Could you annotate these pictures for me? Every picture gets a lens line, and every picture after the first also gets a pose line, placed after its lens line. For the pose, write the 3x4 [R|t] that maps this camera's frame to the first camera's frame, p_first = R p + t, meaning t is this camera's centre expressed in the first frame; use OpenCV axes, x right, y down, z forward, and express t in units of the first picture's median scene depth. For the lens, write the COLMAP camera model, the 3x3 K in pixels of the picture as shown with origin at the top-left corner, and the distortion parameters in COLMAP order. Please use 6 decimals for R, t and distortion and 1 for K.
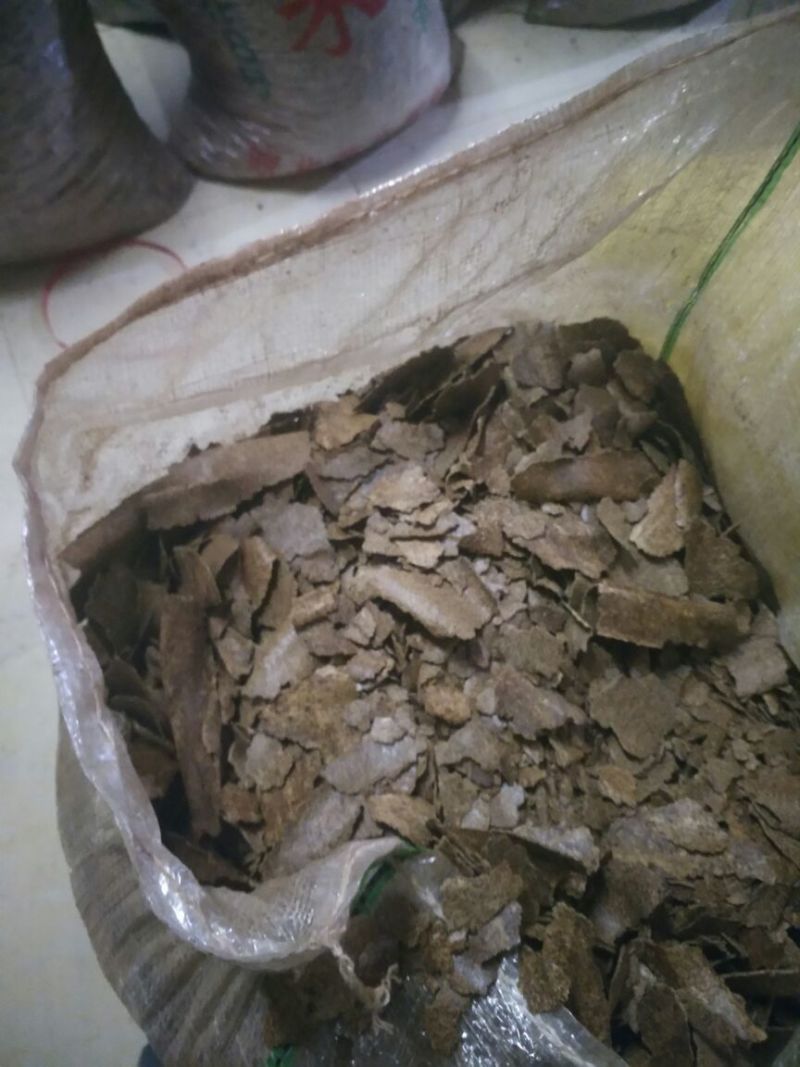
lens RADIAL K [[785.2, 0, 411.4], [0, 785.2, 533.1], [0, 0, 1]] dist [0.004196, 0.005633]
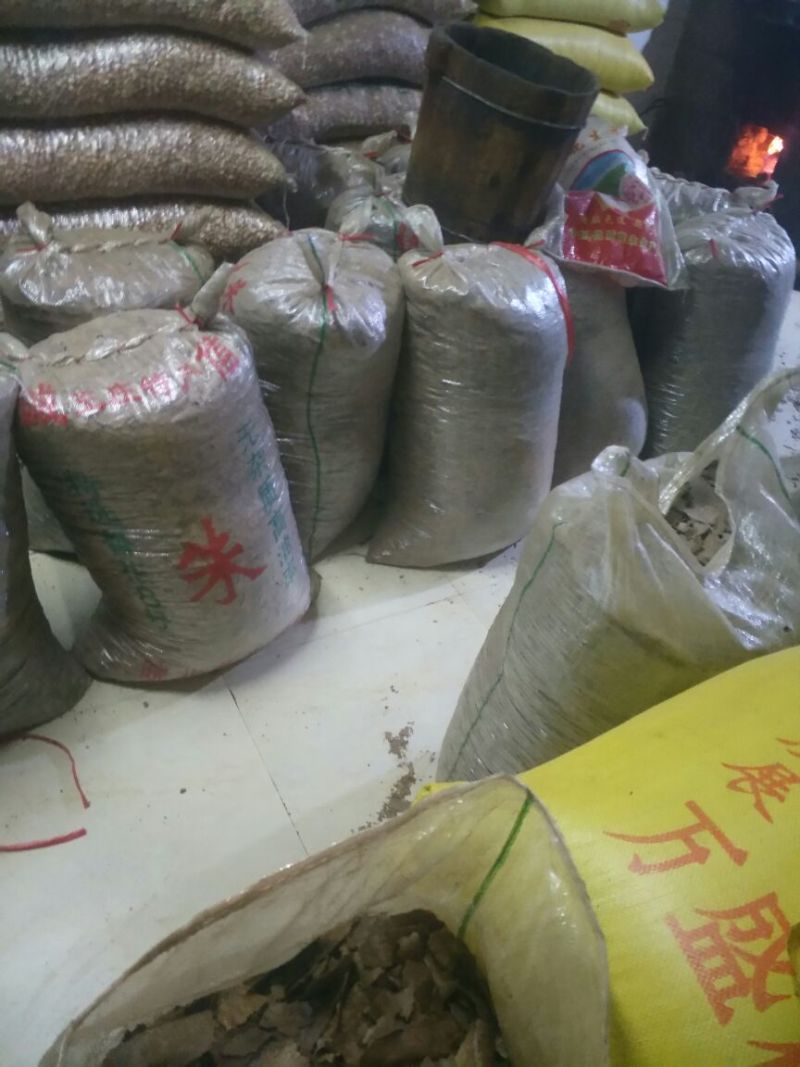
lens RADIAL K [[785.2, 0, 411.4], [0, 785.2, 533.1], [0, 0, 1]] dist [0.004196, 0.005633]
pose [[0.982756, 0.044080, 0.179578, -0.074349], [0.046603, 0.880773, -0.471240, -0.202586], [-0.178940, 0.471482, 0.863531, -0.648638]]
